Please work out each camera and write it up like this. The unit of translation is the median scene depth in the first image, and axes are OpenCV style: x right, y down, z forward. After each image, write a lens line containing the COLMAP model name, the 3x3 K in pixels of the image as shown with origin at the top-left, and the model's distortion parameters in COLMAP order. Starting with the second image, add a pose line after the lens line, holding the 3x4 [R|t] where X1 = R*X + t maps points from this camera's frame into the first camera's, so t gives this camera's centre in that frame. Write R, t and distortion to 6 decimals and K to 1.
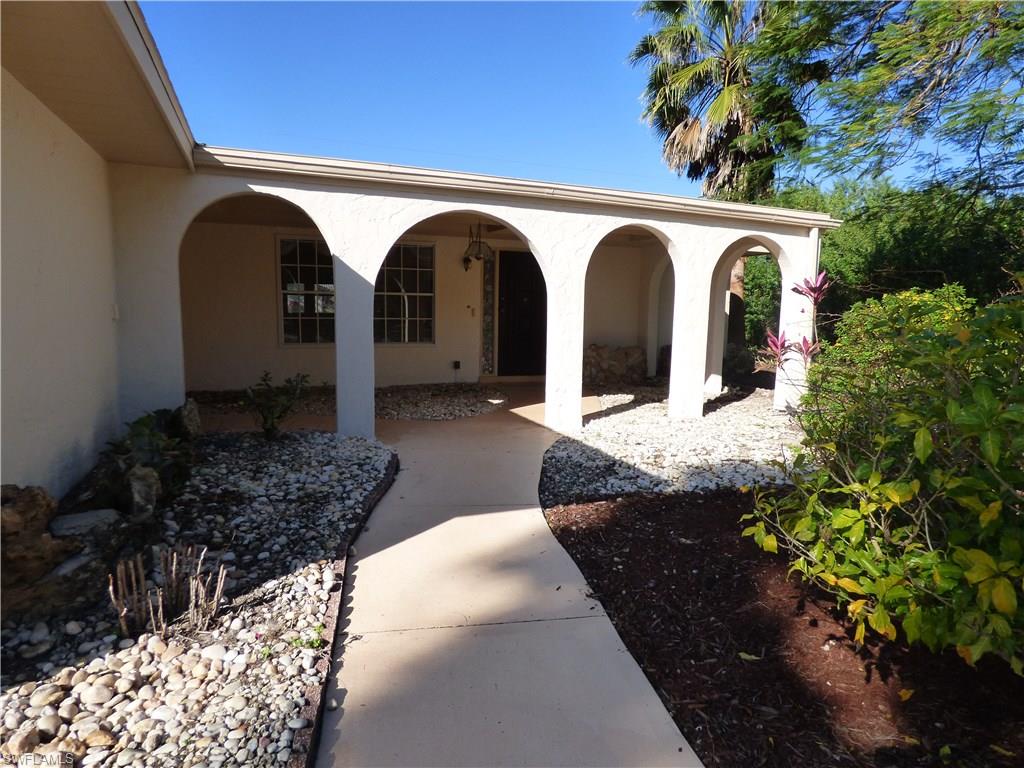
lens RADIAL K [[612.8, 0, 512.0], [0, 612.8, 384.0], [0, 0, 1]] dist [-0.004410, -0.000523]
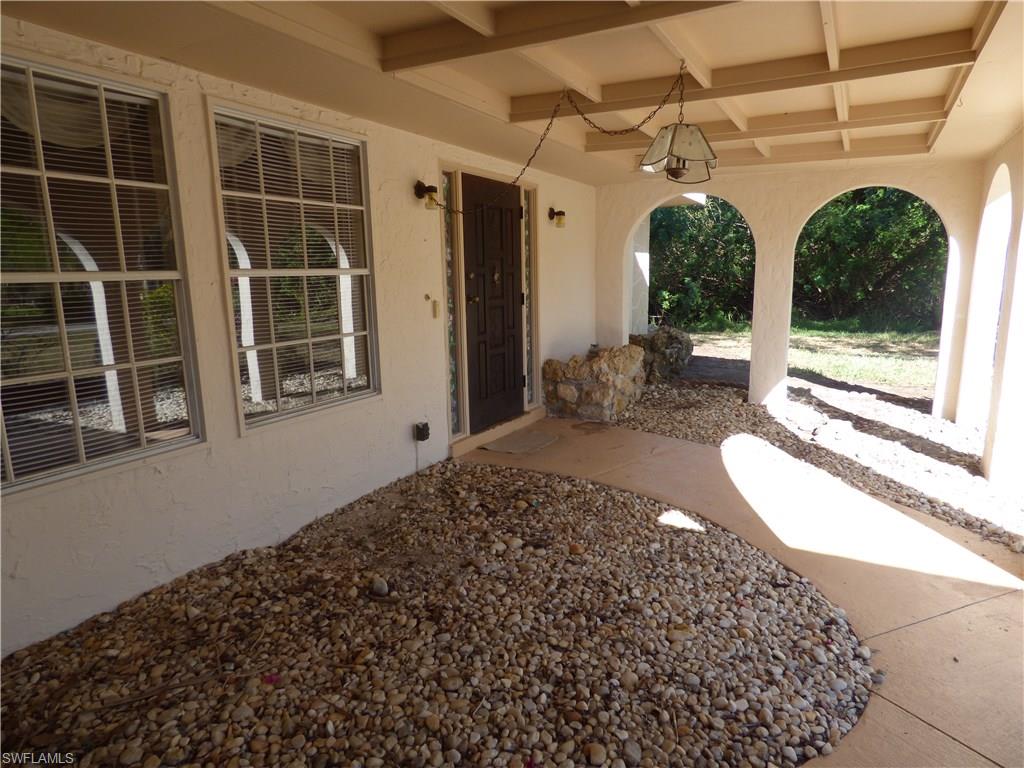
lens RADIAL K [[626.6, 0, 512.0], [0, 626.6, 384.0], [0, 0, 1]] dist [-0.004938, -0.001147]
pose [[0.781307, -0.144752, 0.607130, -0.291530], [0.115156, 0.989467, 0.087716, -0.092973], [-0.613432, 0.001381, 0.789746, 0.583429]]
